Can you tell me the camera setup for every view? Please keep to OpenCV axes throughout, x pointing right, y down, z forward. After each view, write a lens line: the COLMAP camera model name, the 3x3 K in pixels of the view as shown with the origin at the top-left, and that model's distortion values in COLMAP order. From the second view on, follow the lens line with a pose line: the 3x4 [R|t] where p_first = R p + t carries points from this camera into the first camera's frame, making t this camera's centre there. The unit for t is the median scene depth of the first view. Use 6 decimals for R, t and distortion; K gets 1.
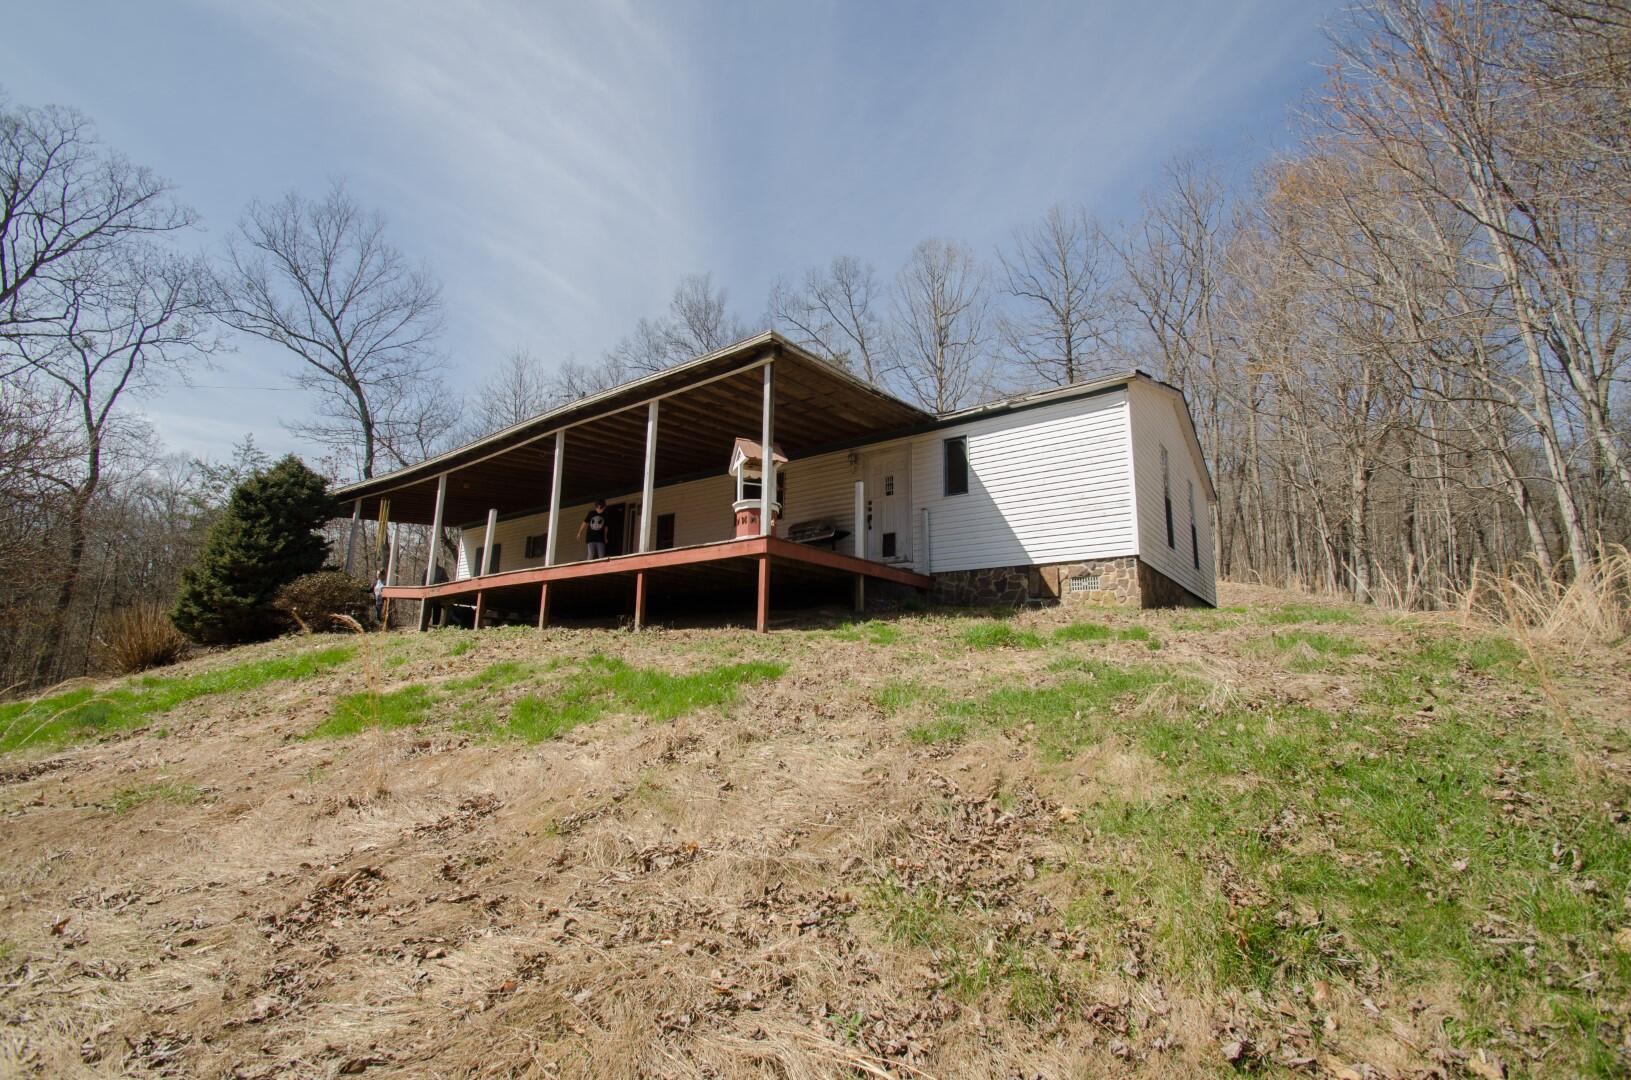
lens RADIAL K [[715.4, 0, 828.8], [0, 715.4, 547.9], [0, 0, 1]] dist [-0.001411, -0.014379]
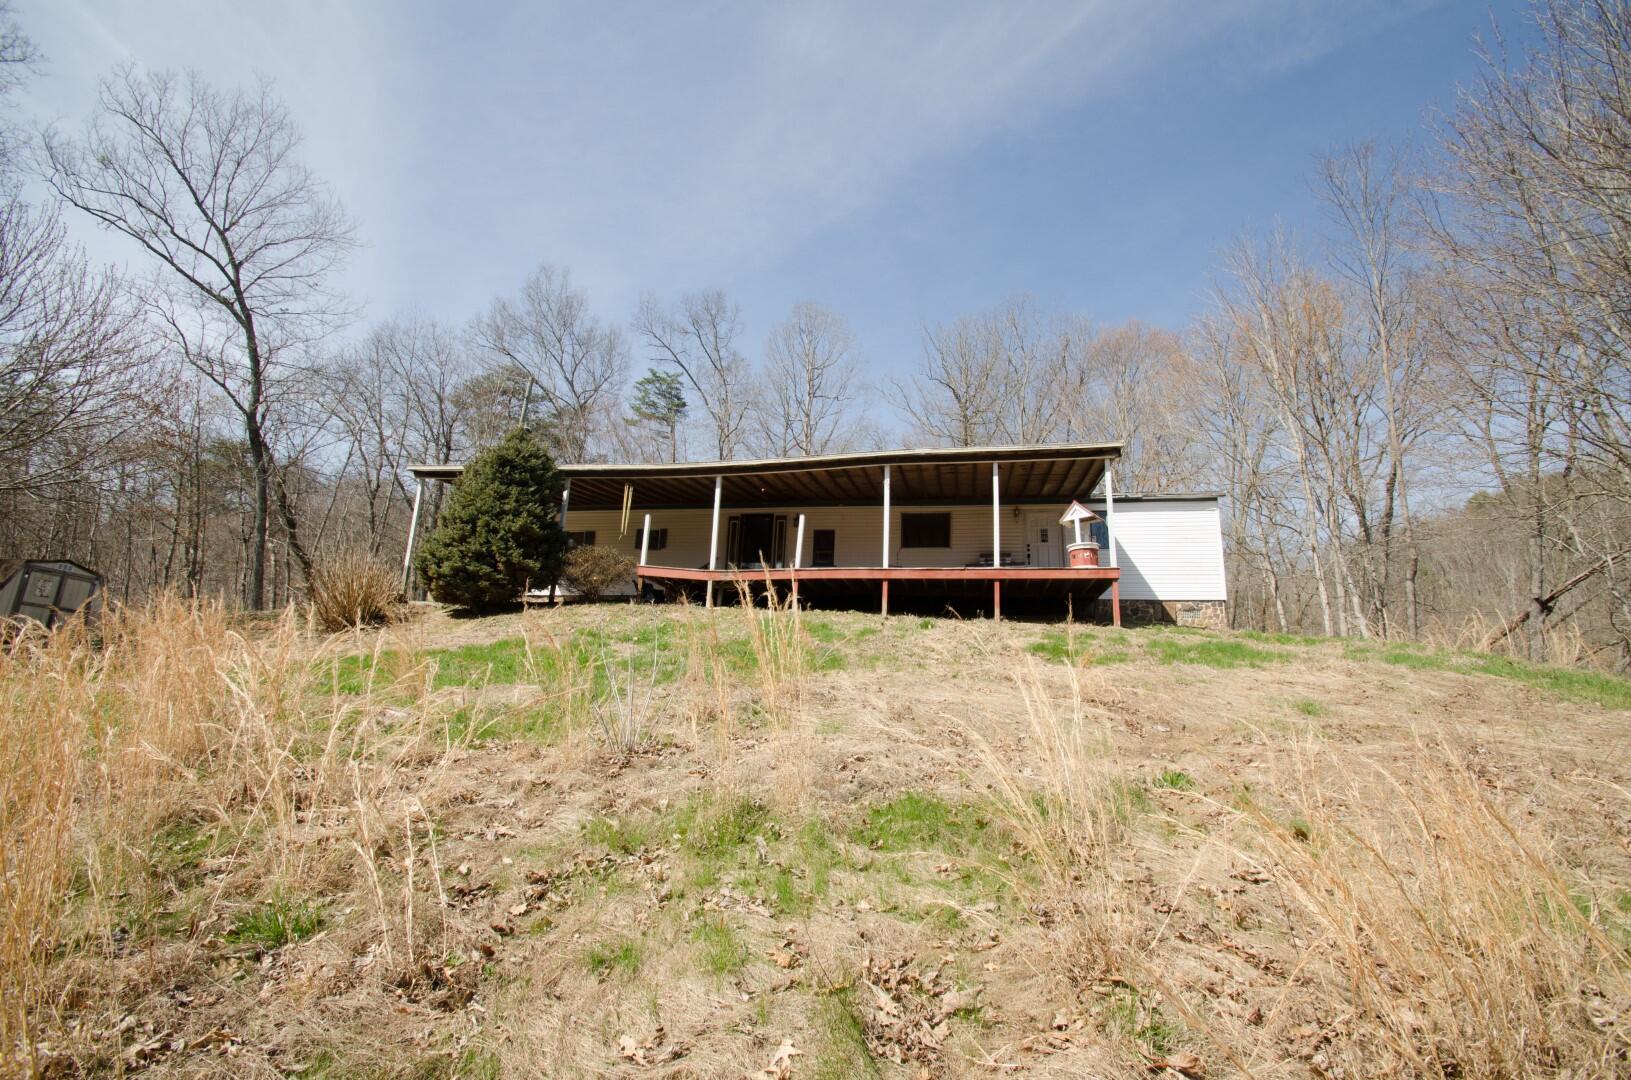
lens RADIAL K [[715.4, 0, 828.8], [0, 715.4, 547.9], [0, 0, 1]] dist [-0.001411, -0.014379]
pose [[0.908212, 0.119499, 0.401087, -1.025160], [-0.104824, 0.992773, -0.058423, 0.077654], [-0.405170, 0.011017, 0.914175, -0.158656]]
